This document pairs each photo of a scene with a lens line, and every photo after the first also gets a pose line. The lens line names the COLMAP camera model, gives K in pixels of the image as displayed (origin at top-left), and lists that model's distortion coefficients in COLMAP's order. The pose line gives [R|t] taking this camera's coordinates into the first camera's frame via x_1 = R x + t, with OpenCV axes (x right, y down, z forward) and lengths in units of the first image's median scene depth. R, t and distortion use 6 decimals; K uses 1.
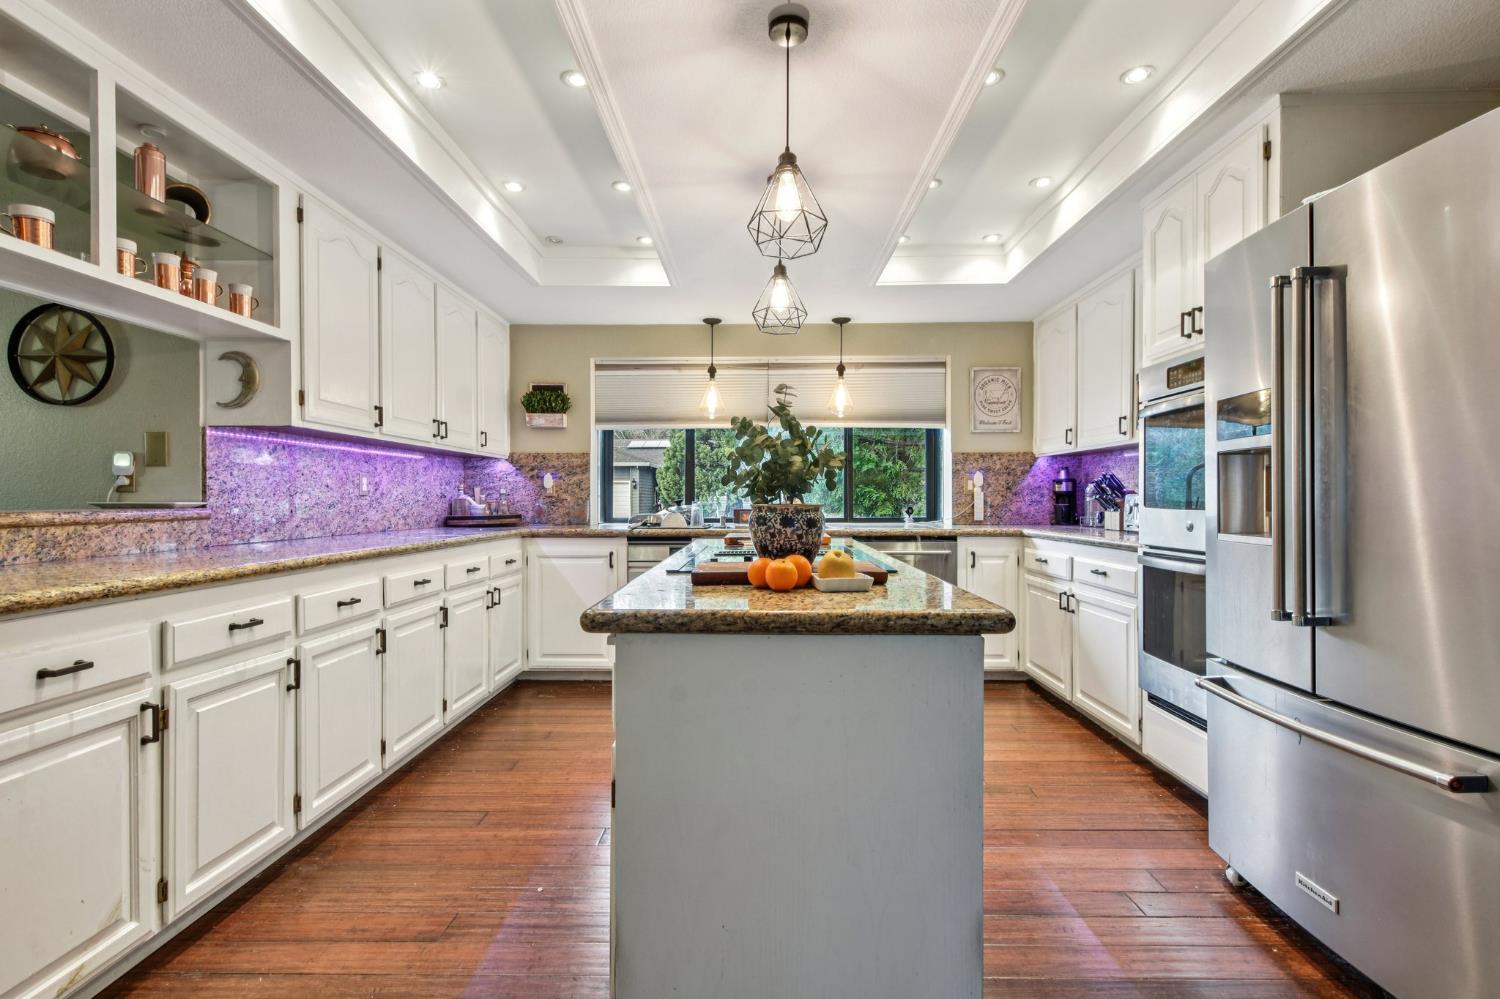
lens RADIAL K [[738.5, 0, 749.7], [0, 738.5, 501.6], [0, 0, 1]] dist [0.005271, -0.000079]
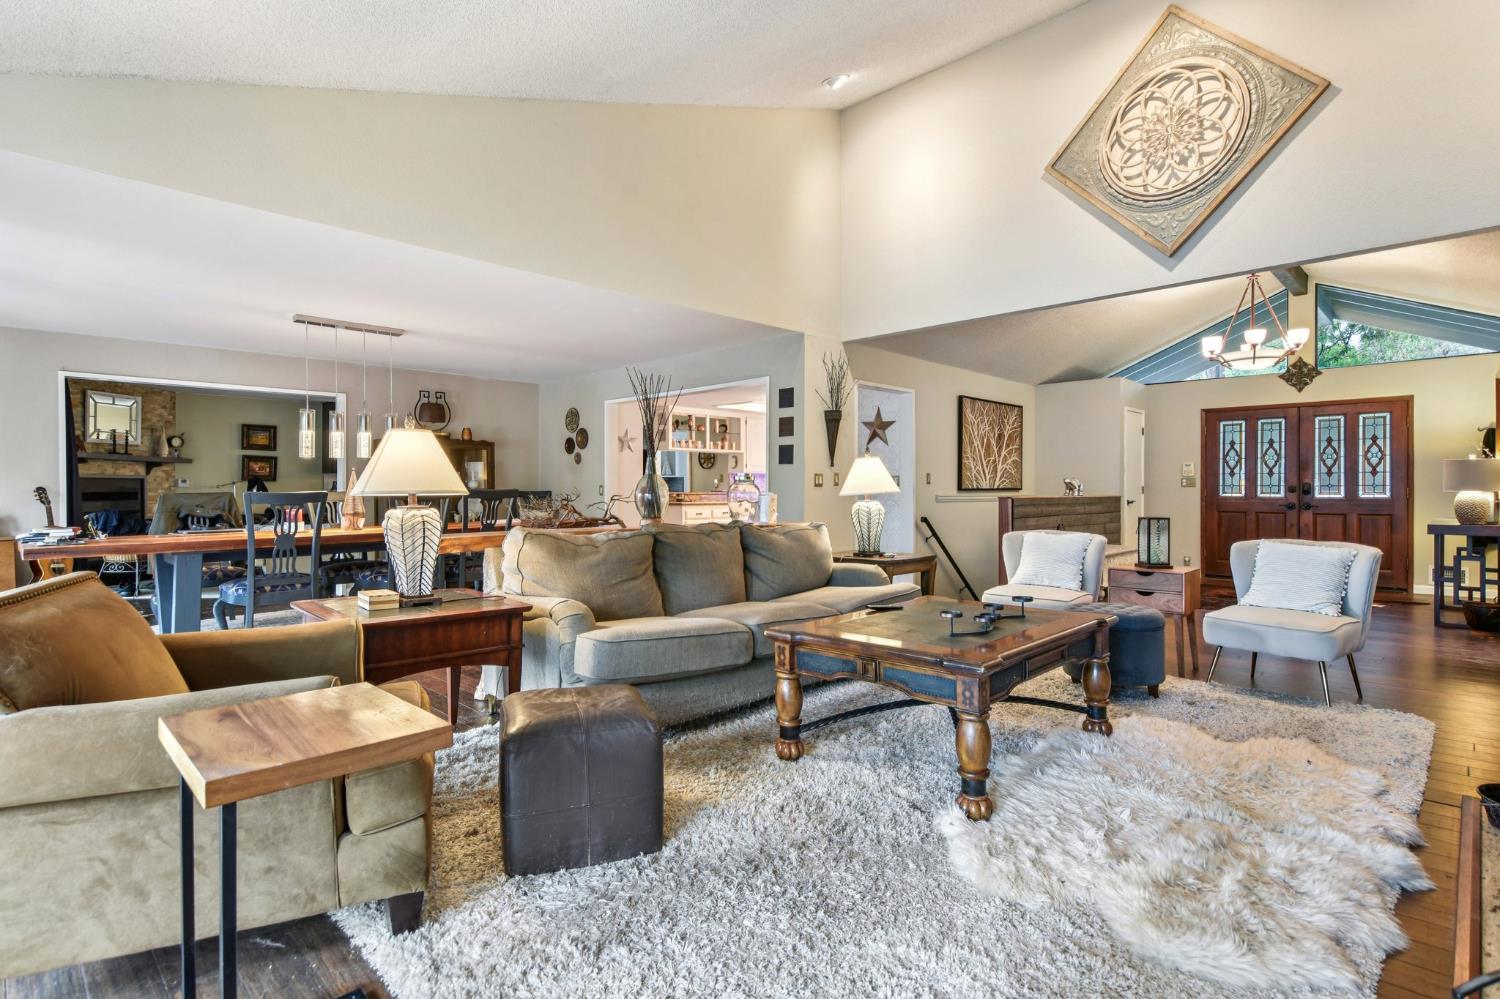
lens RADIAL K [[738.5, 0, 751.3], [0, 738.5, 495.2], [0, 0, 1]] dist [0.005271, -0.000079]
pose [[0.726113, 0.009359, -0.687512, 2.405128], [-0.002320, 0.999935, 0.011162, -0.019116], [0.687572, -0.006510, 0.726087, -2.122915]]
